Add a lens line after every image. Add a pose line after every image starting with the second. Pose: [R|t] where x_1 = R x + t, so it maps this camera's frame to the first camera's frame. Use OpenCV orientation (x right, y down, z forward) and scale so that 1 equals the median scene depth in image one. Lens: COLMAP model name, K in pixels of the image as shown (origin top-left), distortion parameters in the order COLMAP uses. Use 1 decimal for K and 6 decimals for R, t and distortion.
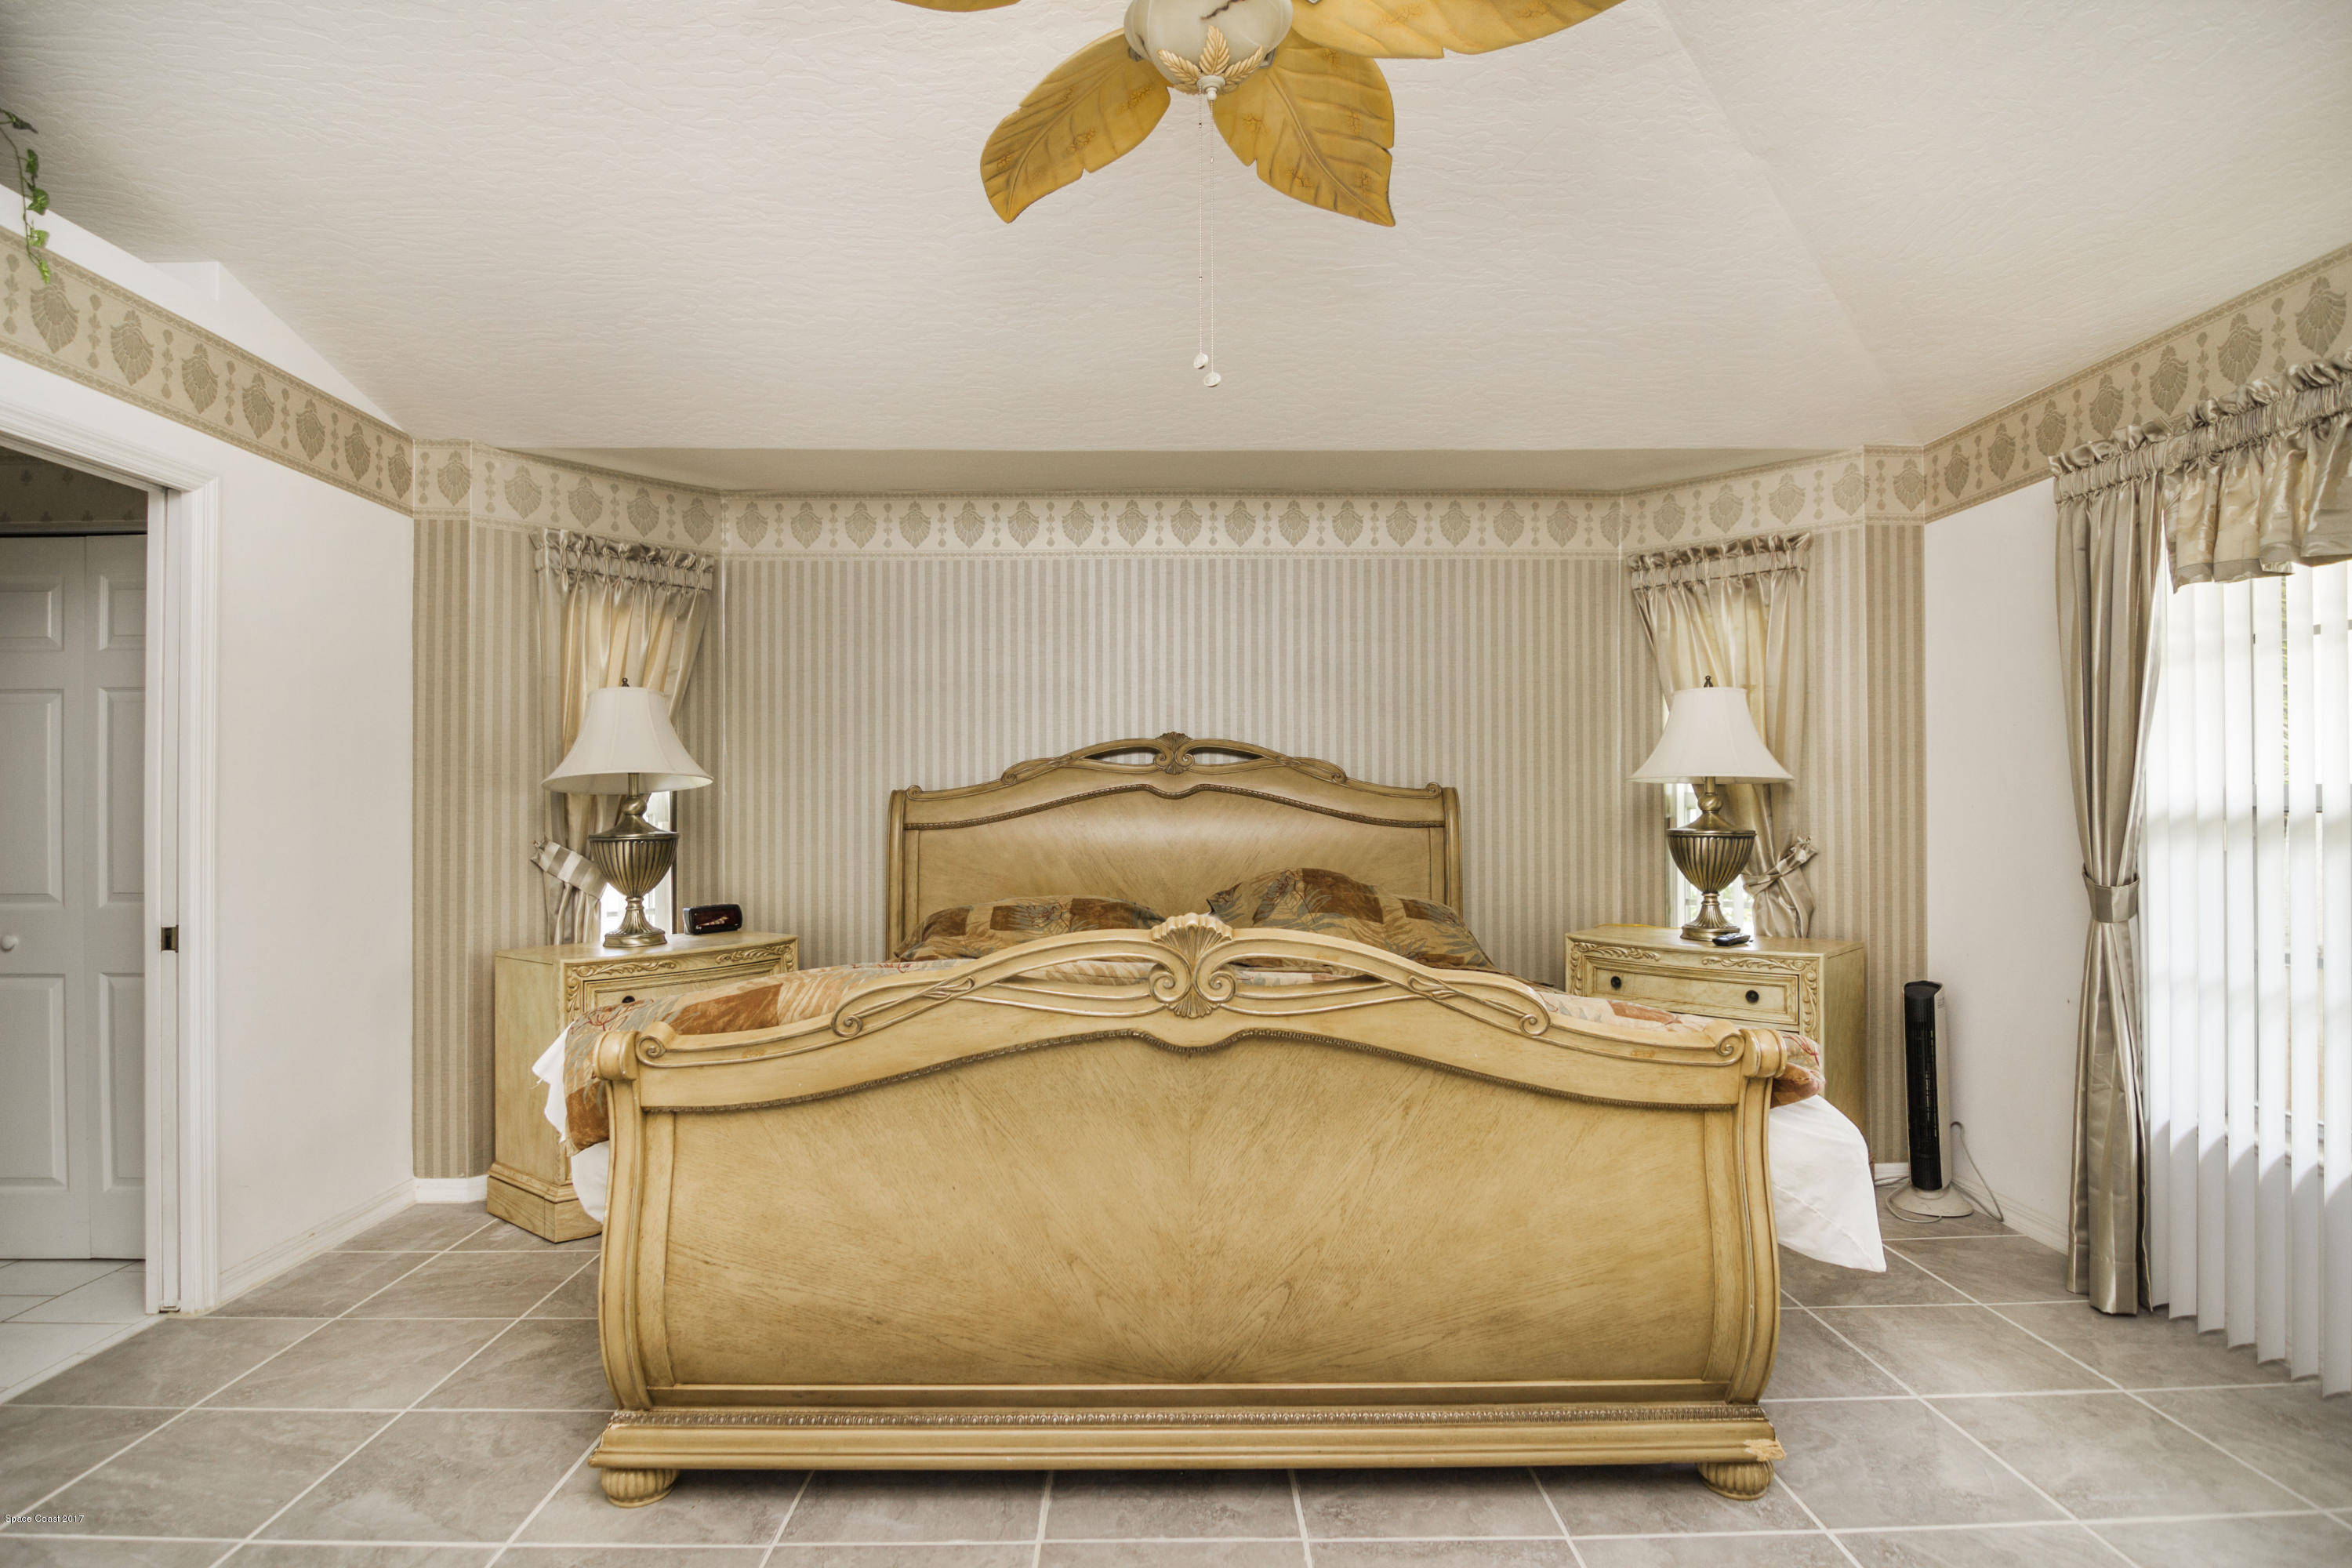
lens RADIAL K [[1204.7, 0, 1180.1], [0, 1204.7, 808.3], [0, 0, 1]] dist [-0.008030, -0.009770]
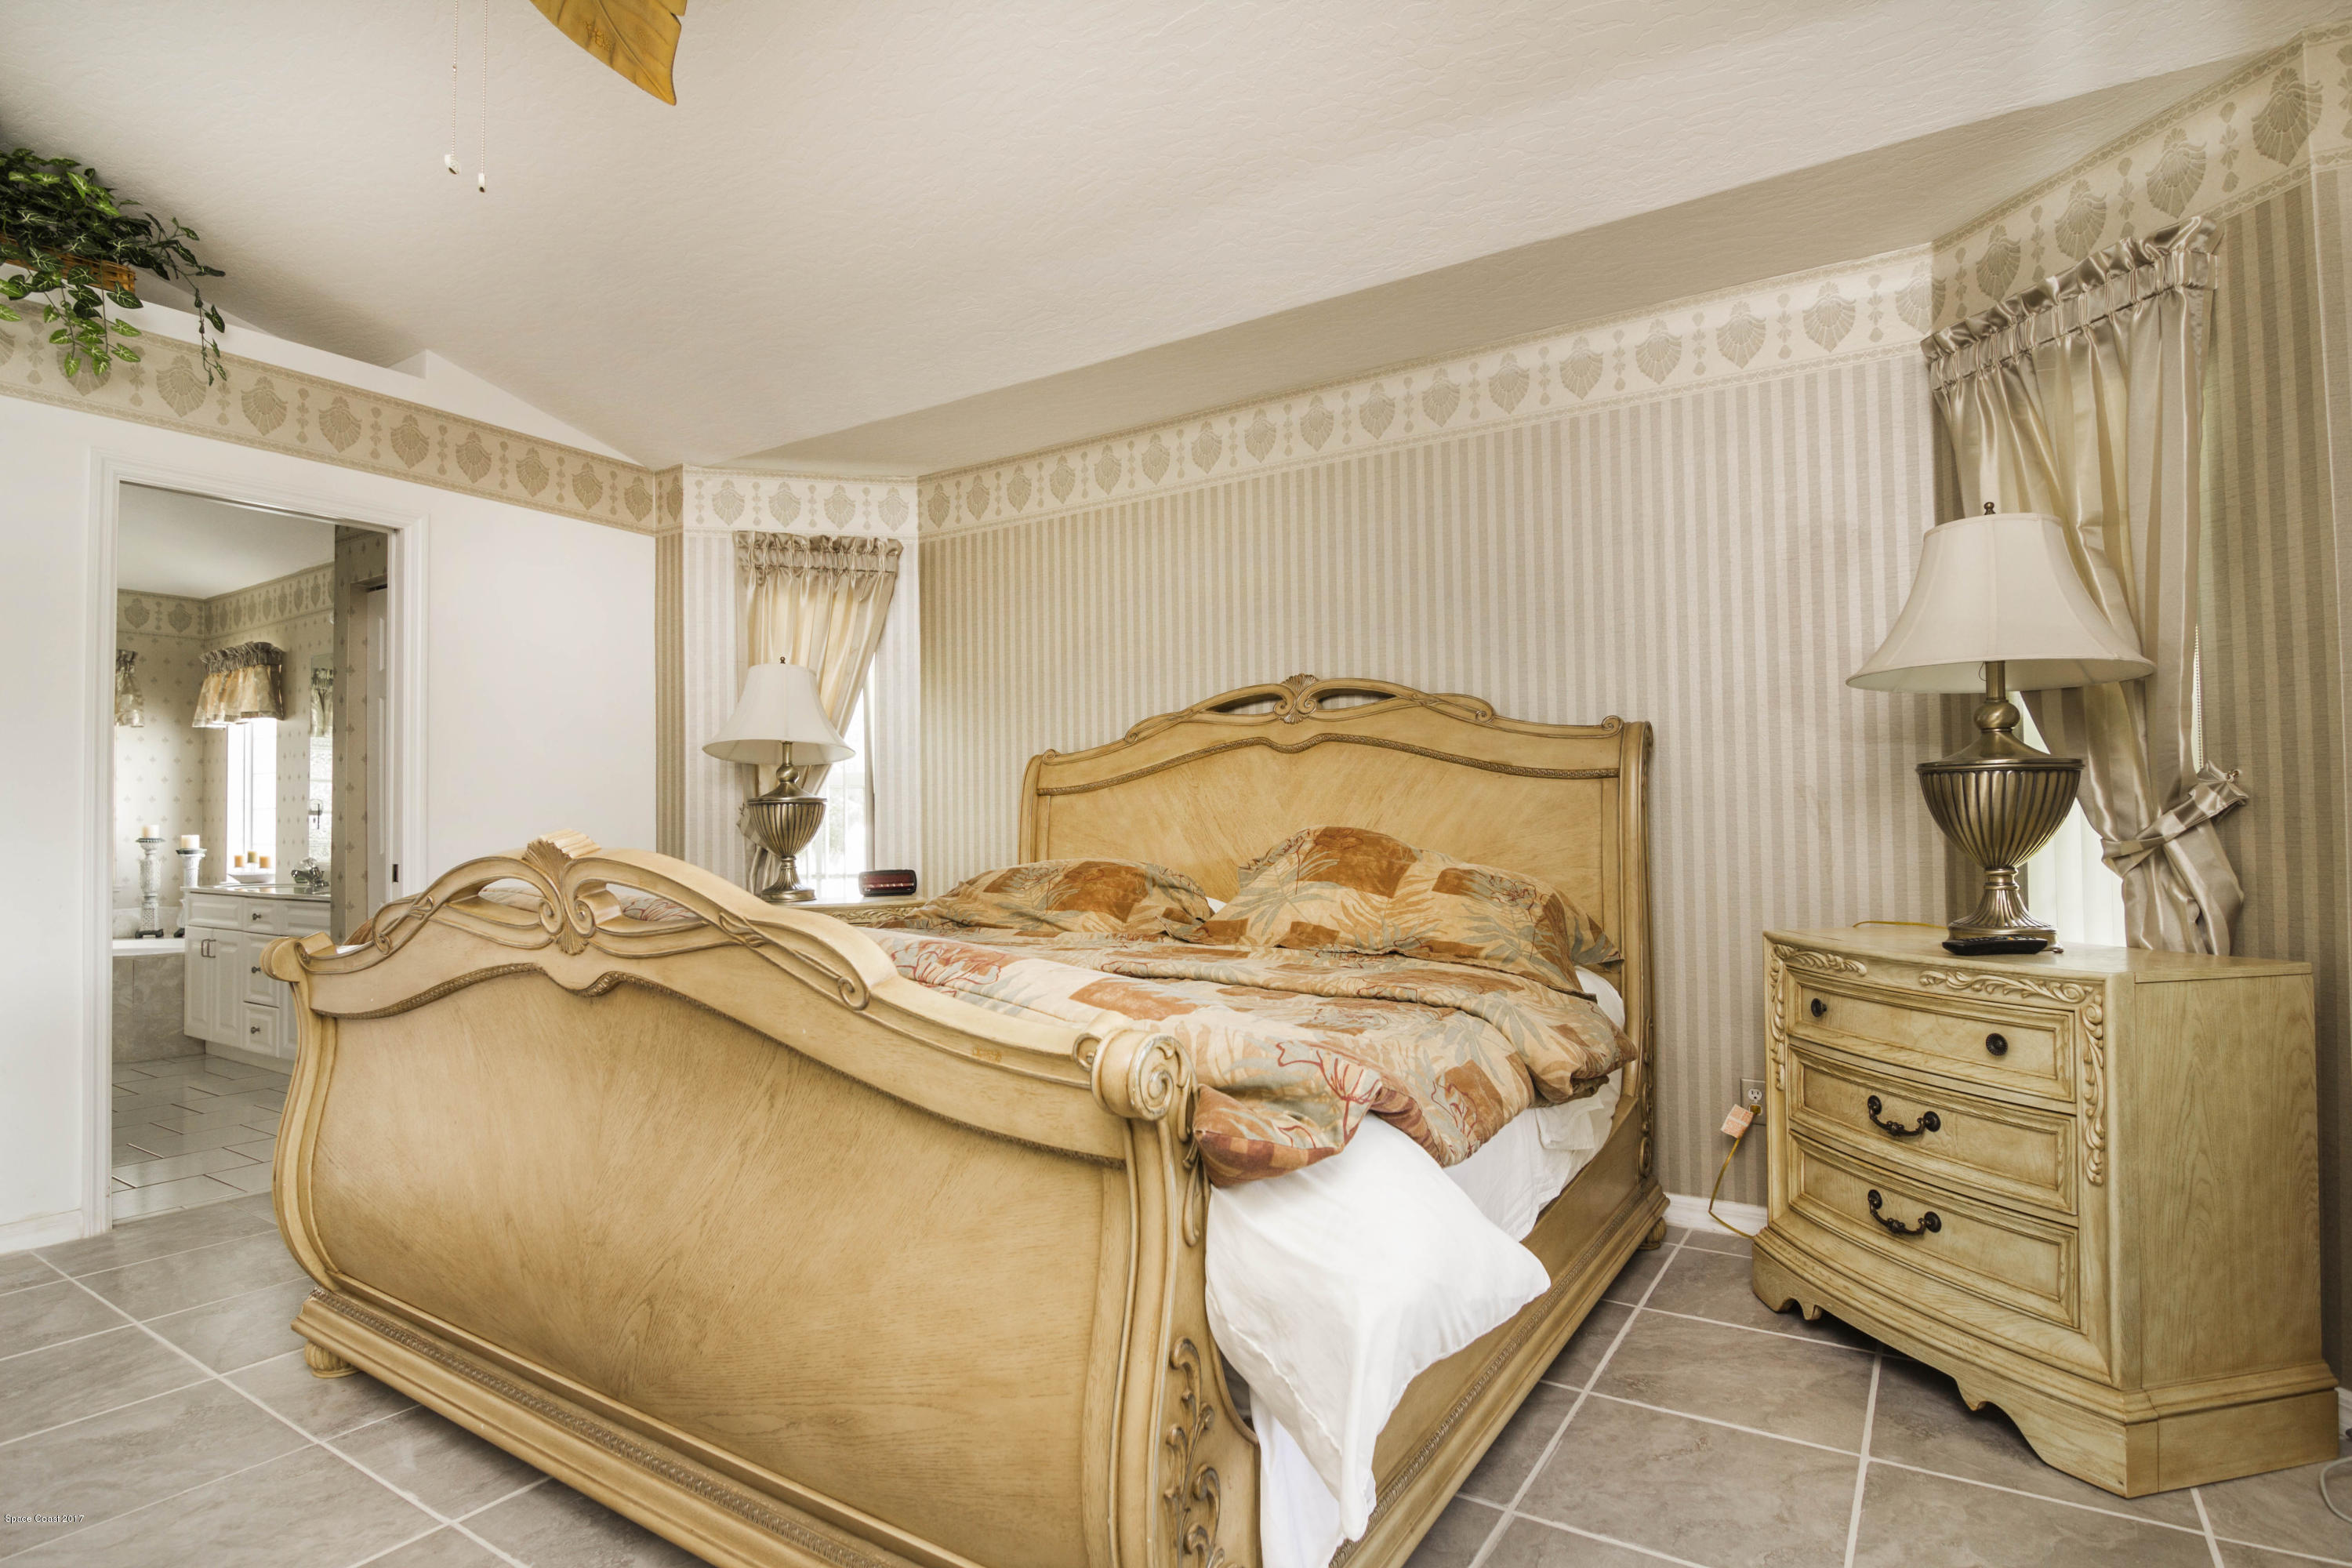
lens RADIAL K [[1204.7, 0, 1161.3], [0, 1204.7, 802.5], [0, 0, 1]] dist [-0.008030, -0.009770]
pose [[0.826419, -0.015792, -0.562834, 0.393685], [0.006656, 0.999811, -0.018278, 0.041926], [0.563016, 0.011359, 0.826368, 0.260489]]
